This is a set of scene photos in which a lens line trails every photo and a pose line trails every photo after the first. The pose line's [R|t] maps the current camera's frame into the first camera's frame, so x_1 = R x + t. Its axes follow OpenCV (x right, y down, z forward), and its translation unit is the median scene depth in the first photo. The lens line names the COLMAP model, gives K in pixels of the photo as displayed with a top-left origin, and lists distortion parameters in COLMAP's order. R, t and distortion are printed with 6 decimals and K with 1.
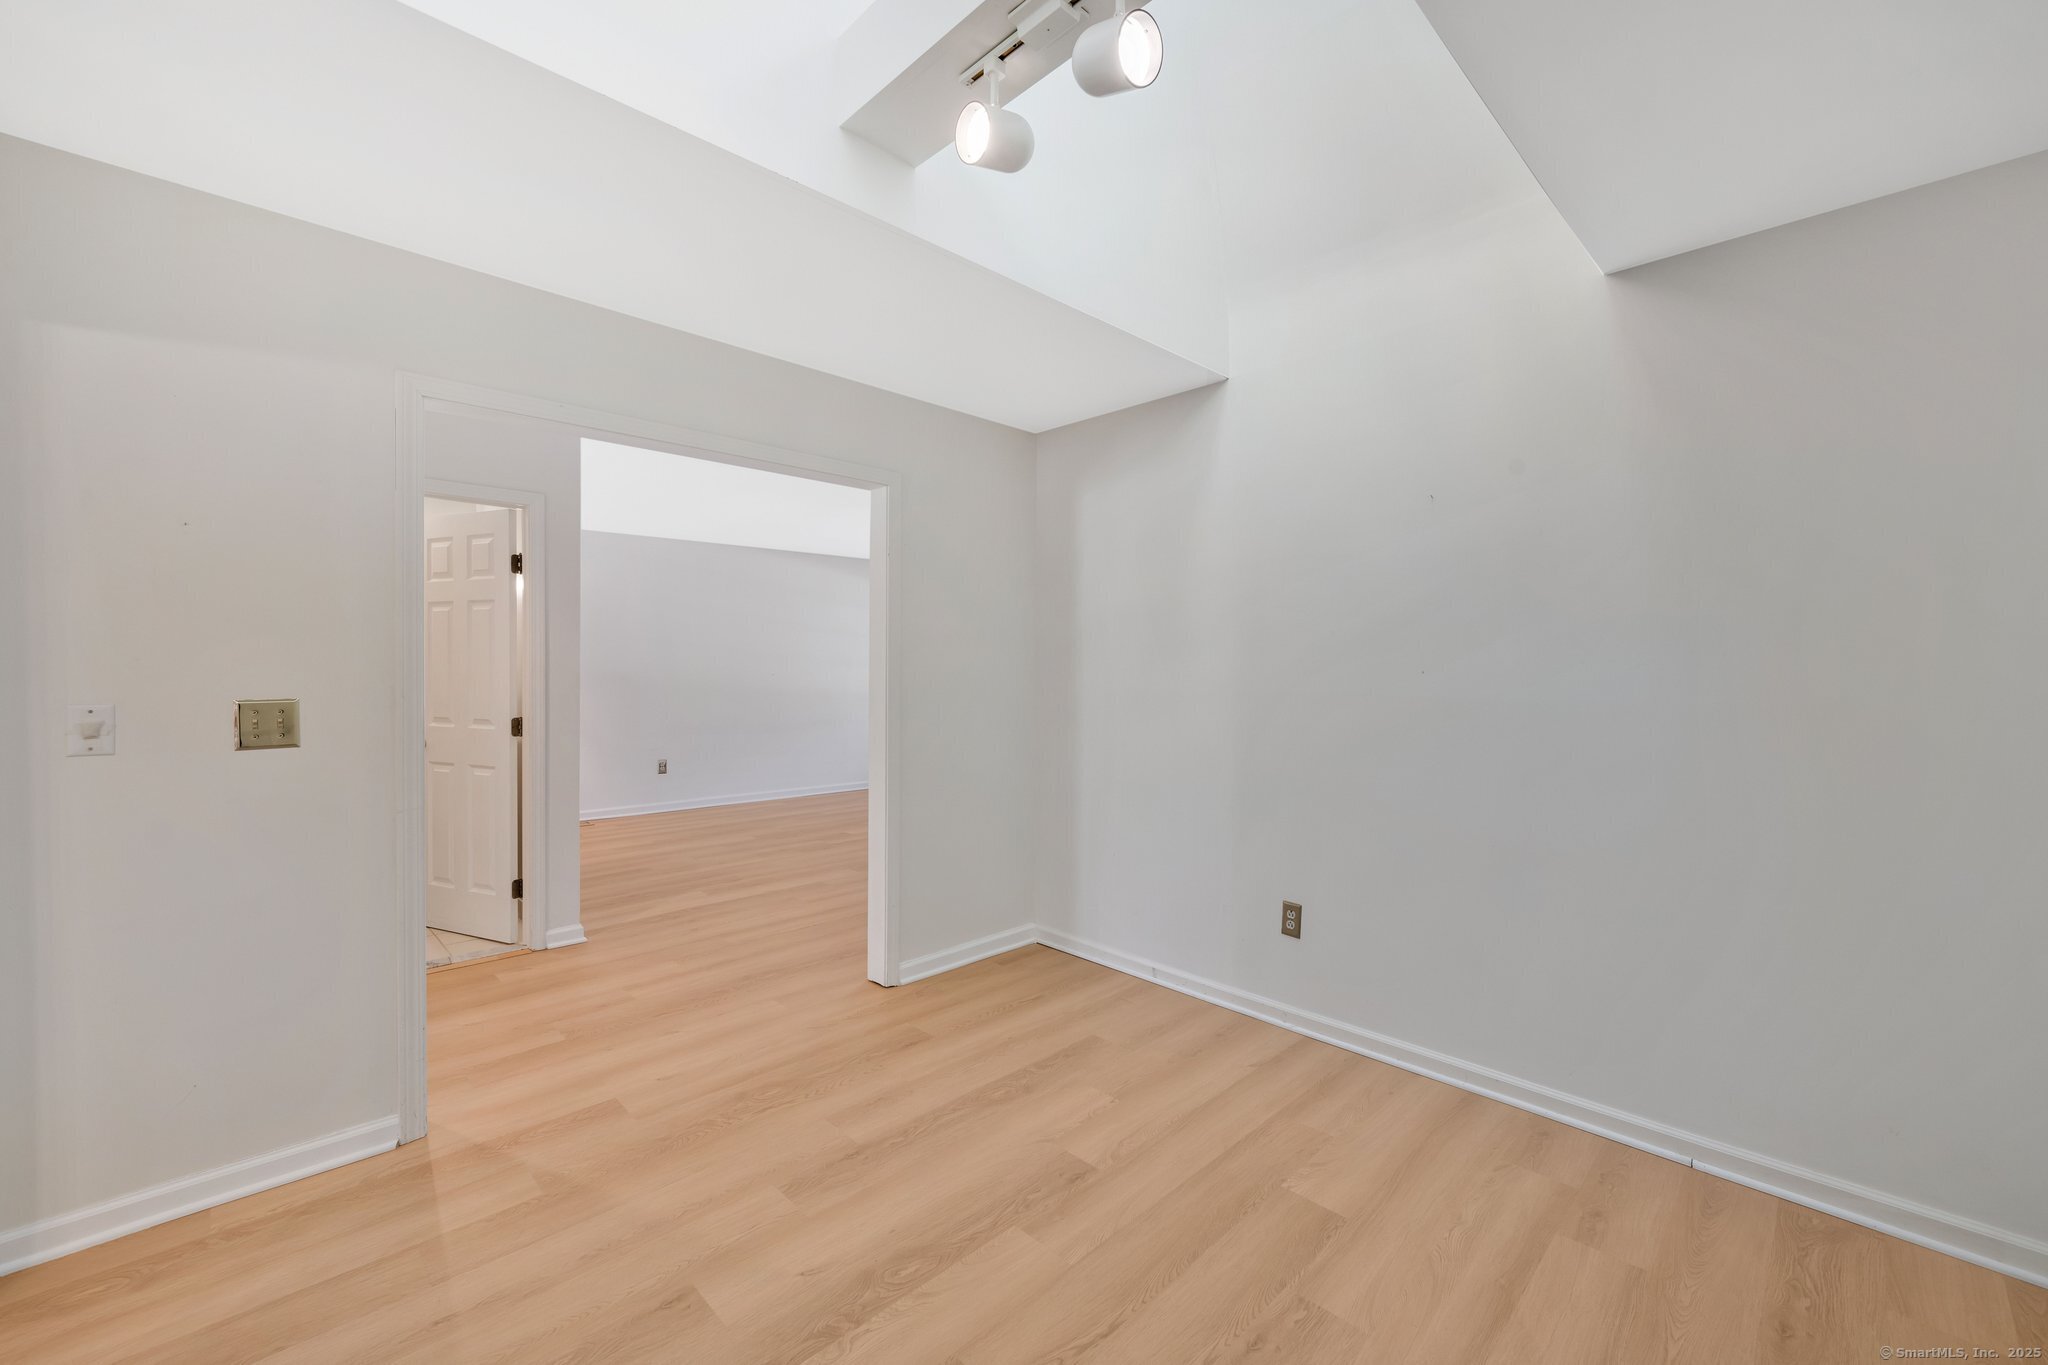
lens RADIAL K [[798.2, 0, 1034.8], [0, 798.2, 674.2], [0, 0, 1]] dist [-0.003534, 0.000009]
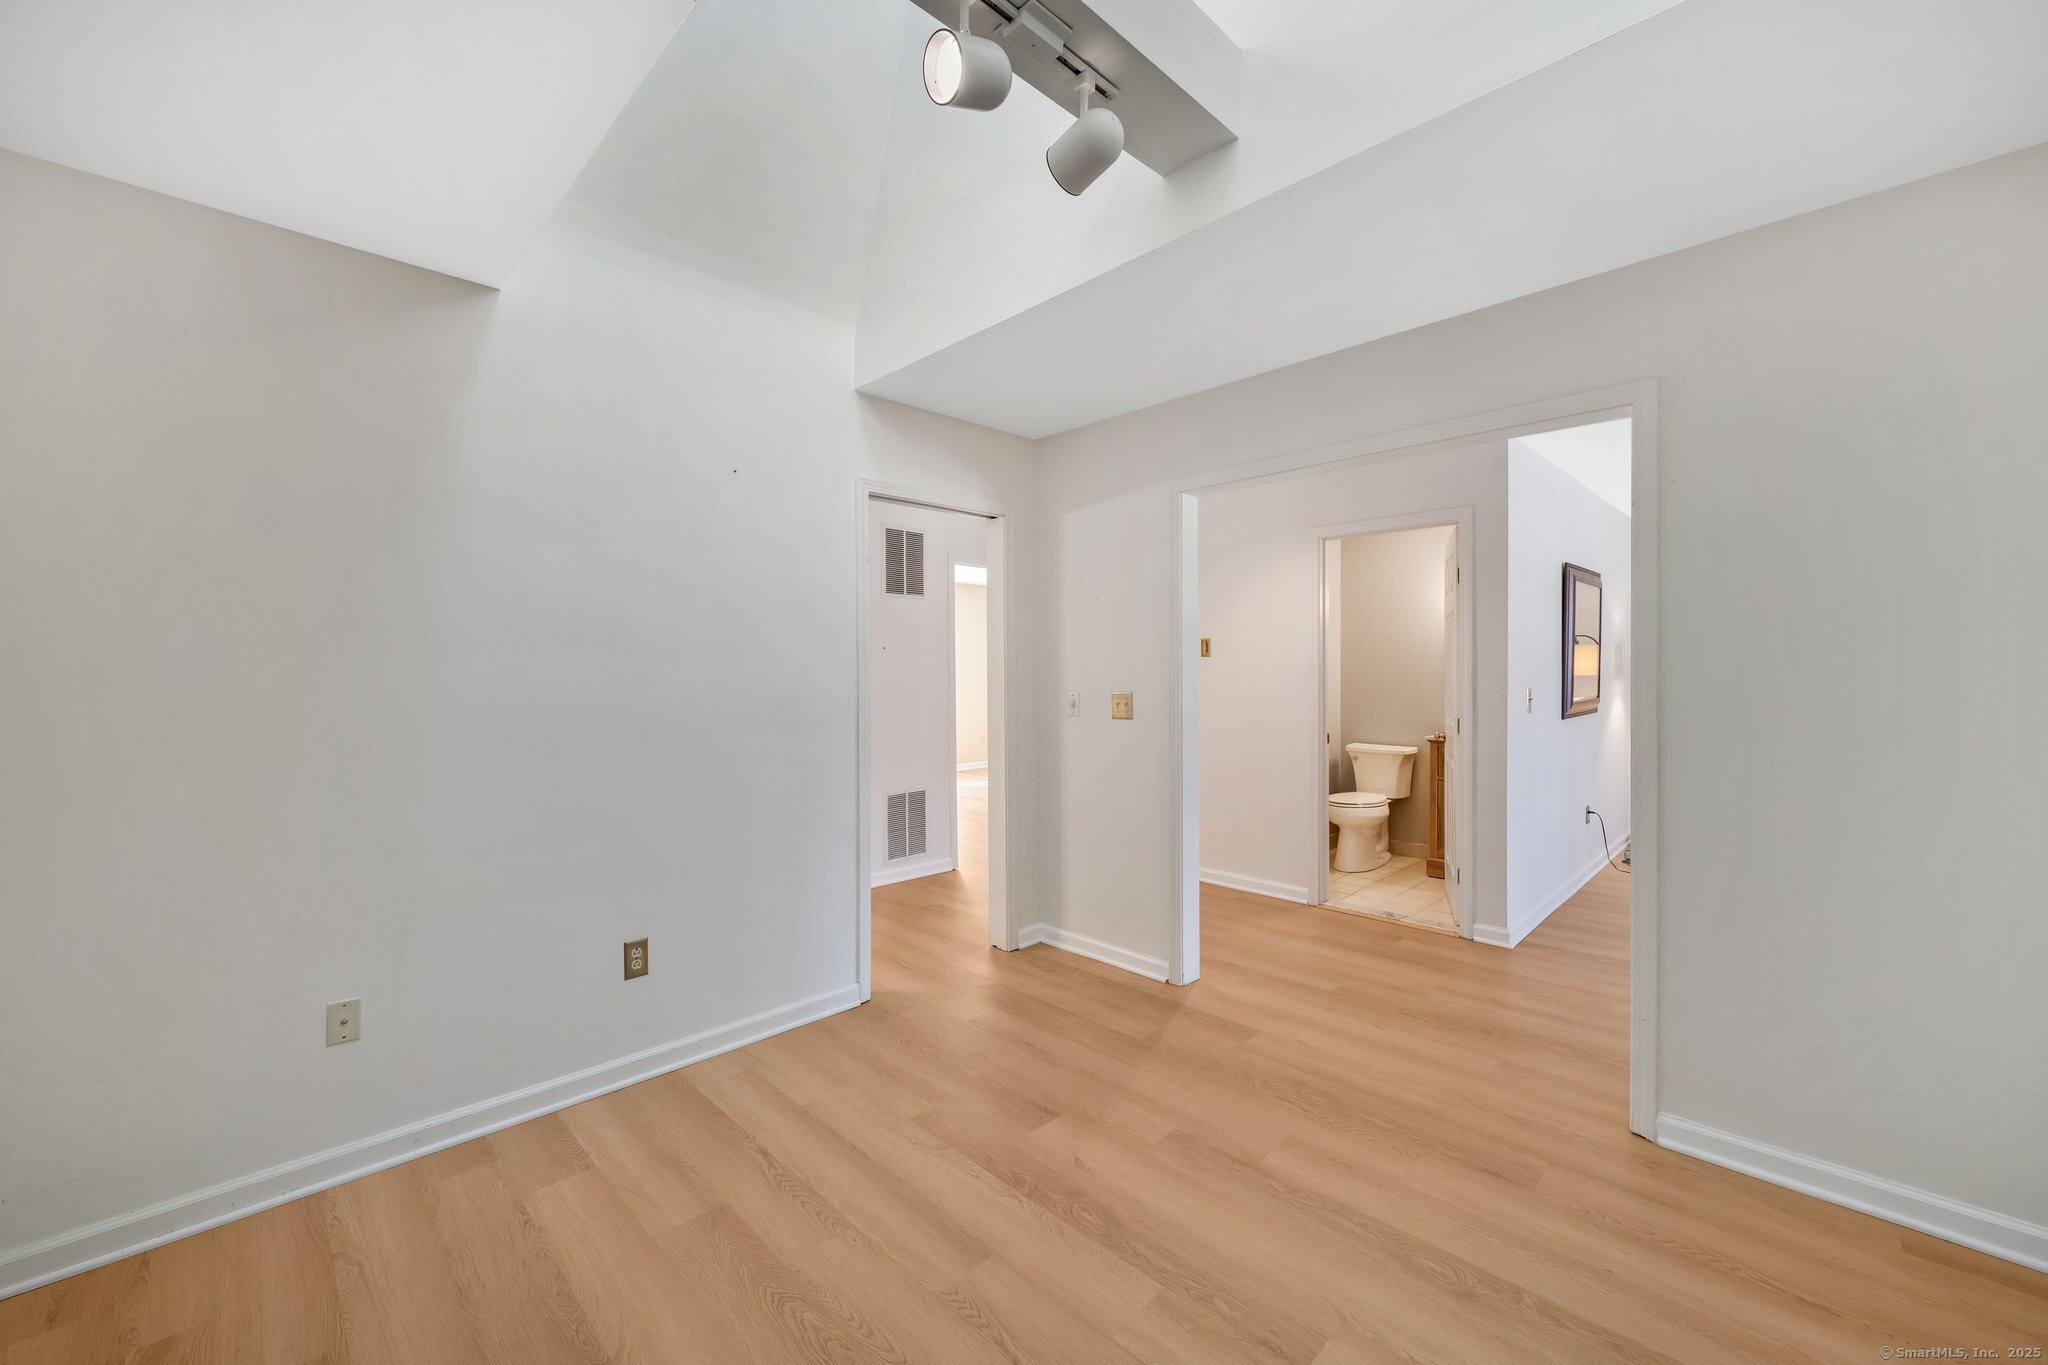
lens RADIAL K [[798.2, 0, 1035.1], [0, 798.2, 681.2], [0, 0, 1]] dist [-0.003534, 0.000009]
pose [[0.023853, 0.007407, -0.999688, 0.687115], [-0.002007, 0.999971, 0.007361, -0.003586], [0.999713, 0.001831, 0.023867, 0.653824]]
